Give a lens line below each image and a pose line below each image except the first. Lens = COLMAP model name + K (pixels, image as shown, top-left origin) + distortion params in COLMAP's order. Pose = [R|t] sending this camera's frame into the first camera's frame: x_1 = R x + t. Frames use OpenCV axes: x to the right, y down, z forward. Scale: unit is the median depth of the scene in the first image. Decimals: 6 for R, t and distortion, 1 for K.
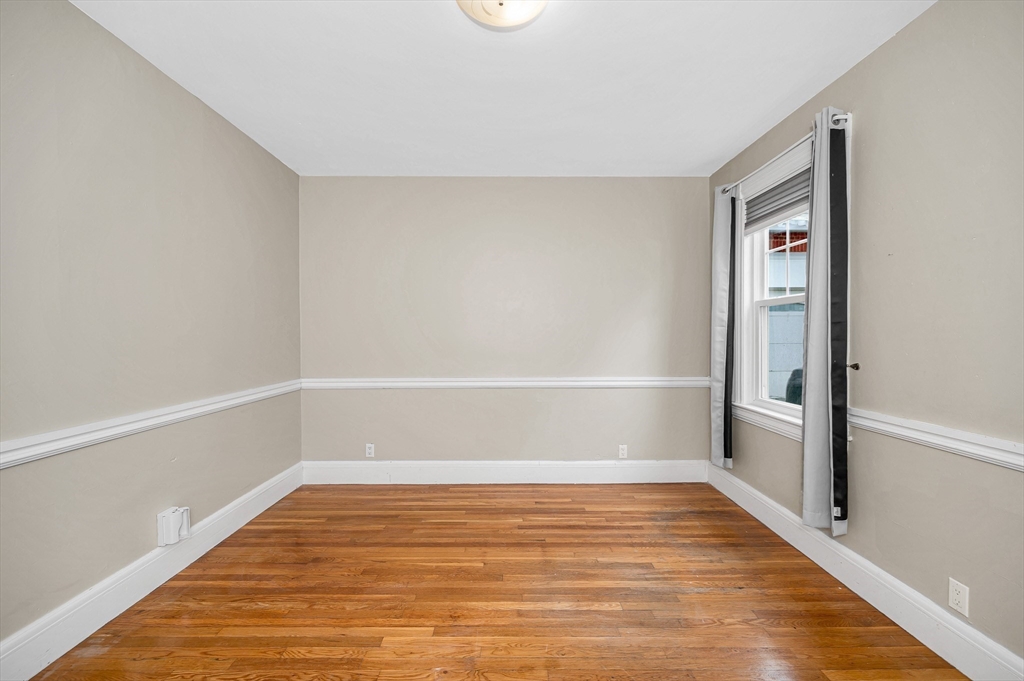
lens RADIAL K [[418.5, 0, 510.4], [0, 418.5, 331.0], [0, 0, 1]] dist [-0.000248, -0.000212]
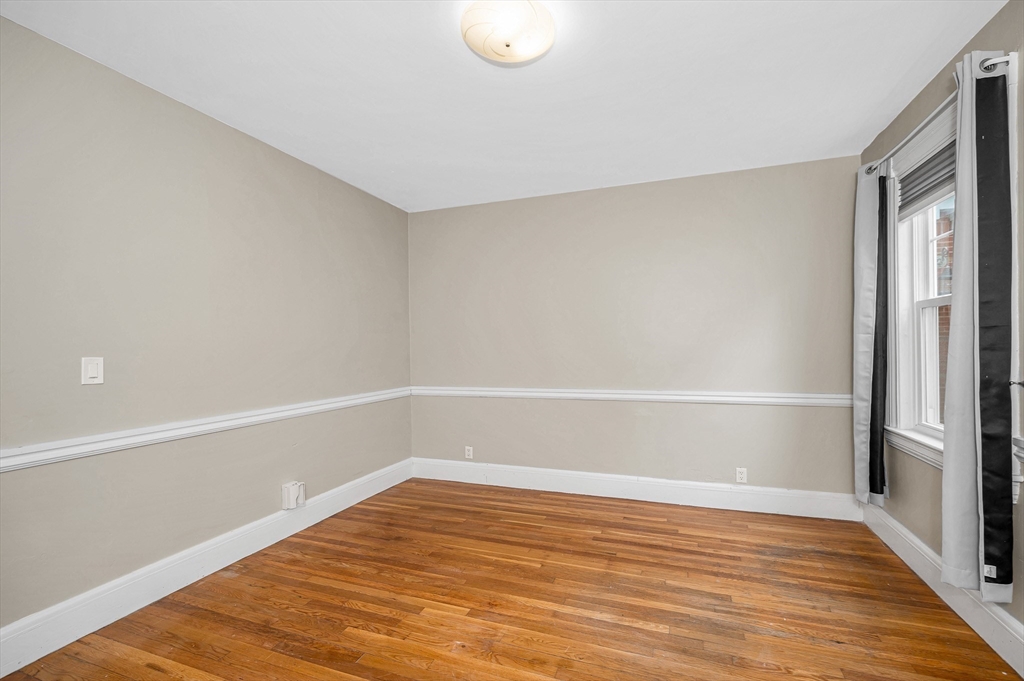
lens RADIAL K [[418.3, 0, 512.0], [0, 418.3, 340.5], [0, 0, 1]] dist [0.000166, -0.000149]
pose [[0.946929, -0.015309, -0.321078, 0.192093], [0.013467, 0.999878, -0.007957, -0.000568], [0.321161, 0.003211, 0.947019, -0.017966]]
